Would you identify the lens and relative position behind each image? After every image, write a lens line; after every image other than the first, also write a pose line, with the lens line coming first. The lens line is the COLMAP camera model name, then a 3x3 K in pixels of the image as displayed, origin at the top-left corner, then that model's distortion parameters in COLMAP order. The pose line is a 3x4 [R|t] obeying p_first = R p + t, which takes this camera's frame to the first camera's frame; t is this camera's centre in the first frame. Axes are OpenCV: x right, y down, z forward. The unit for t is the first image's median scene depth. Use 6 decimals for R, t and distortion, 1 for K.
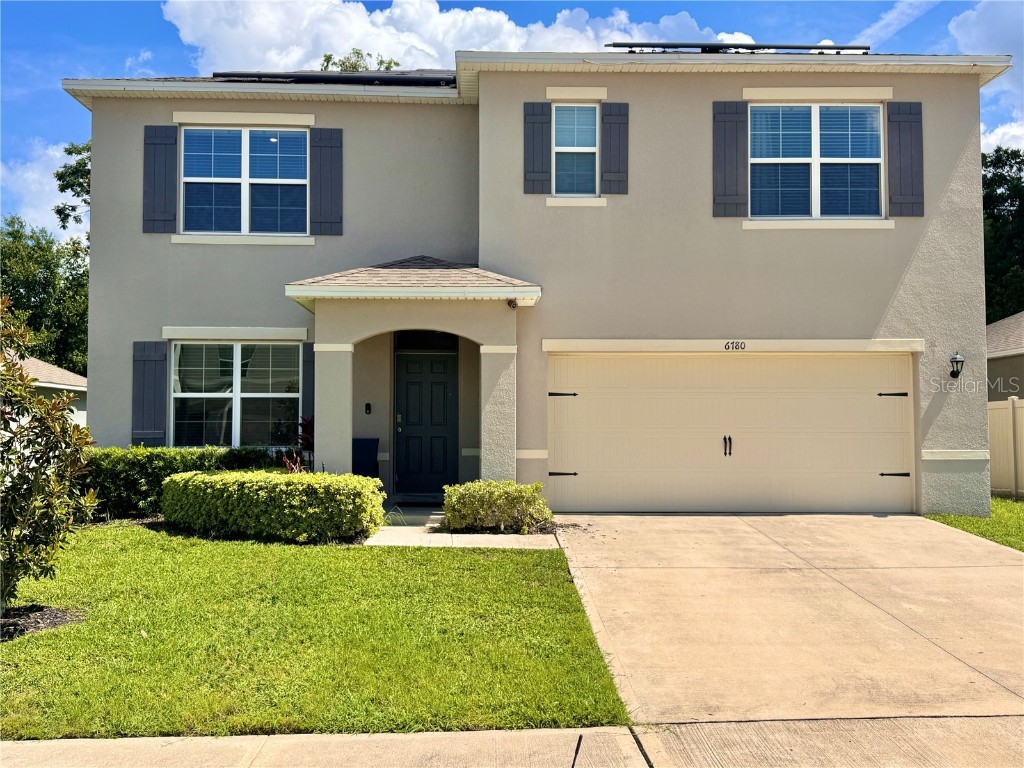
lens RADIAL K [[981.0, 0, 511.3], [0, 981.0, 381.3], [0, 0, 1]] dist [0.096748, 0.000000]
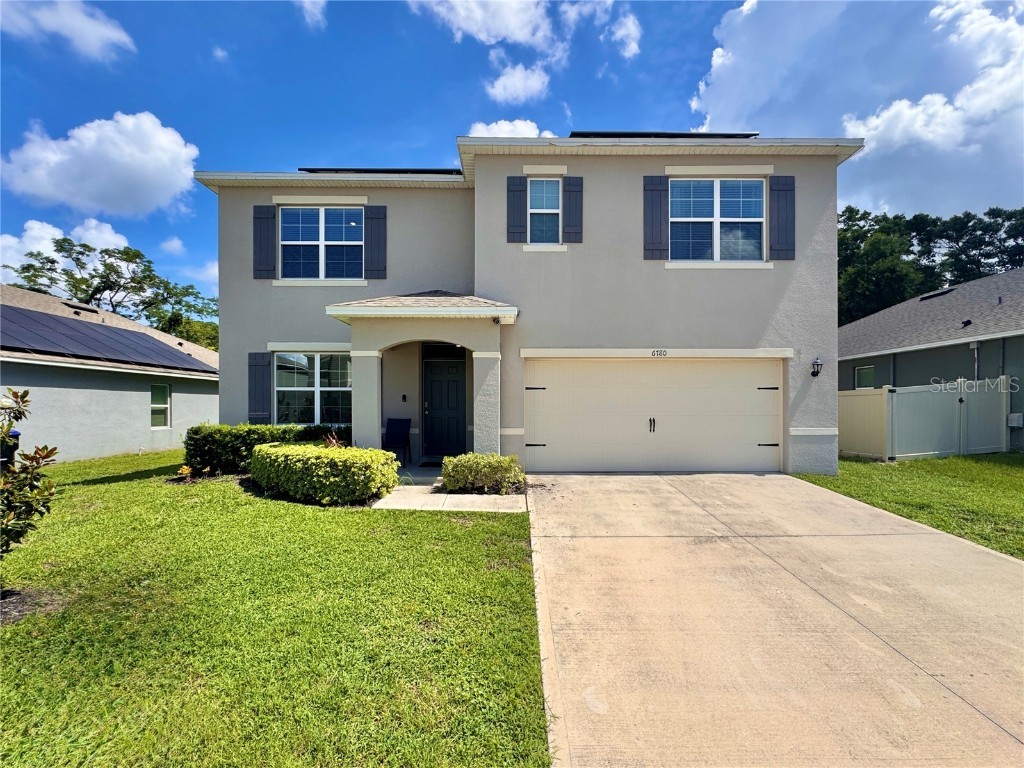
lens RADIAL K [[411.2, 0, 539.3], [0, 411.2, 403.5], [0, 0, 1]] dist [-0.001799, 0.000552]
pose [[0.999881, -0.000213, 0.015435, 0.050299], [-0.000526, 0.998855, 0.047842, 0.006967], [-0.015428, -0.047845, 0.998736, 0.425547]]
